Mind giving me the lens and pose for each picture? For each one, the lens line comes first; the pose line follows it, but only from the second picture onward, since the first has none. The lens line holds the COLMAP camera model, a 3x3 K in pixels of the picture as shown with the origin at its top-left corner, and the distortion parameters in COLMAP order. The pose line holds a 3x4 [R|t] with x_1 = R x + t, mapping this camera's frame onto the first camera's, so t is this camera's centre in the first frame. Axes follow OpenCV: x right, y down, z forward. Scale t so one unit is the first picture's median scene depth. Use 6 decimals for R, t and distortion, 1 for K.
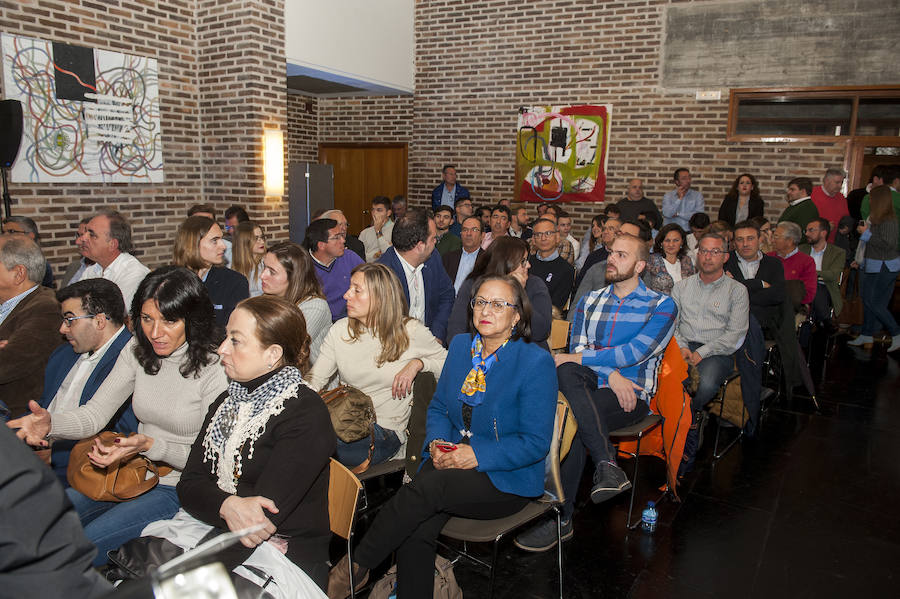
lens RADIAL K [[638.5, 0, 450.0], [0, 638.5, 299.5], [0, 0, 1]] dist [-0.040236, -0.004515]
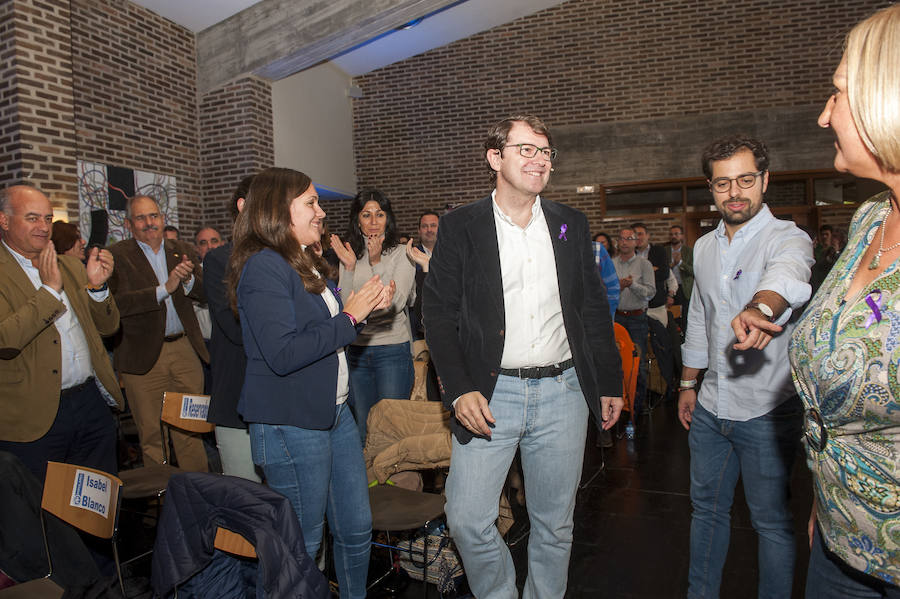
lens RADIAL K [[638.5, 0, 450.0], [0, 638.5, 299.5], [0, 0, 1]] dist [-0.040236, -0.004515]
pose [[0.973368, -0.072528, 0.217473, -0.188771], [0.105155, 0.984205, -0.142419, 0.075989], [-0.203709, 0.161494, 0.965620, -0.231445]]
